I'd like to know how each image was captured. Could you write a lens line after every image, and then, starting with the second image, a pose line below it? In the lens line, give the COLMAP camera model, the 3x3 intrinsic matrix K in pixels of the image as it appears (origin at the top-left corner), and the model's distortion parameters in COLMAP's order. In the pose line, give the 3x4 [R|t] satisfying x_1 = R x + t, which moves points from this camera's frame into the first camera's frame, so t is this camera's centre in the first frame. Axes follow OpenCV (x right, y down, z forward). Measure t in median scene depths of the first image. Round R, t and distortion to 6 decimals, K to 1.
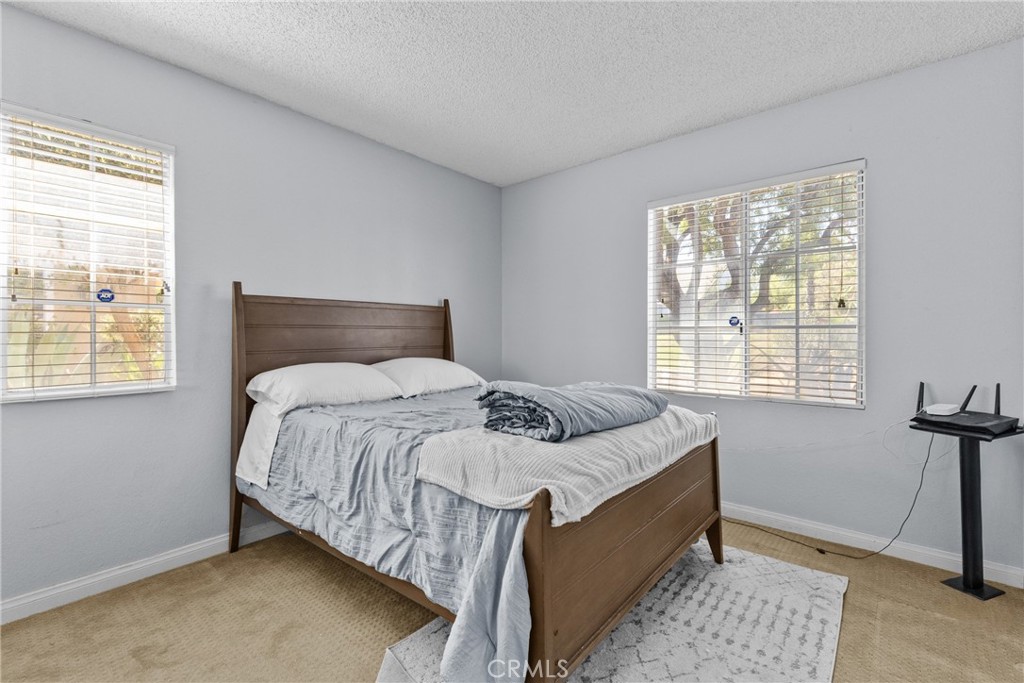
lens RADIAL K [[456.5, 0, 512.5], [0, 456.5, 335.6], [0, 0, 1]] dist [-0.000273, -0.000330]
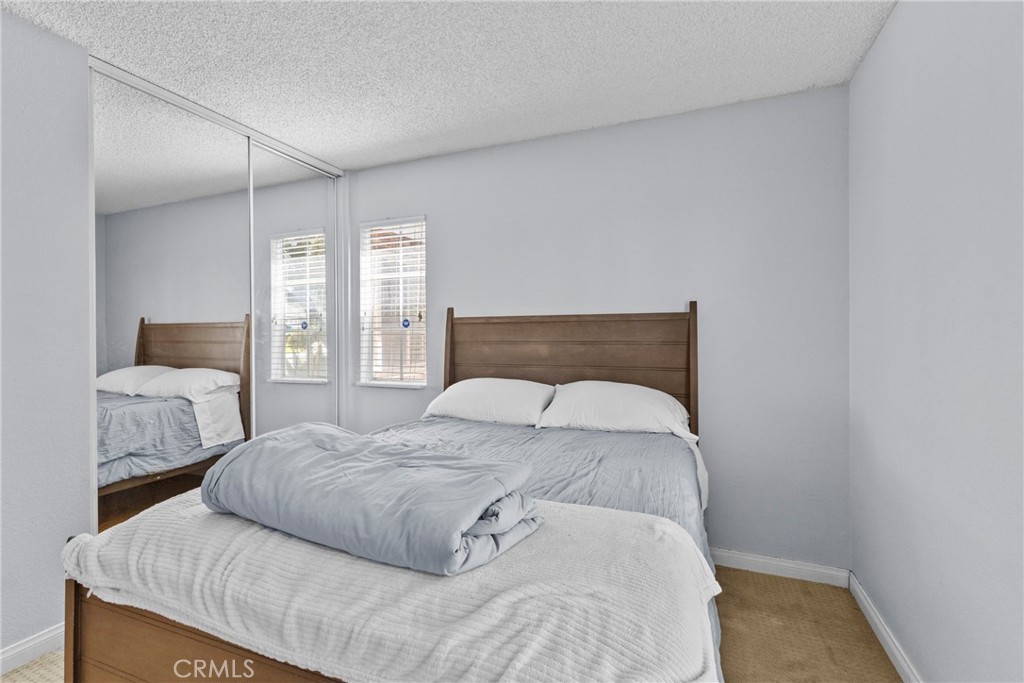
lens RADIAL K [[456.5, 0, 512.1], [0, 456.5, 342.9], [0, 0, 1]] dist [-0.000273, -0.000330]
pose [[0.280695, -0.006610, -0.959774, 0.663029], [-0.014179, 0.999839, -0.011032, -0.009124], [0.959692, 0.016705, 0.280556, 0.839573]]
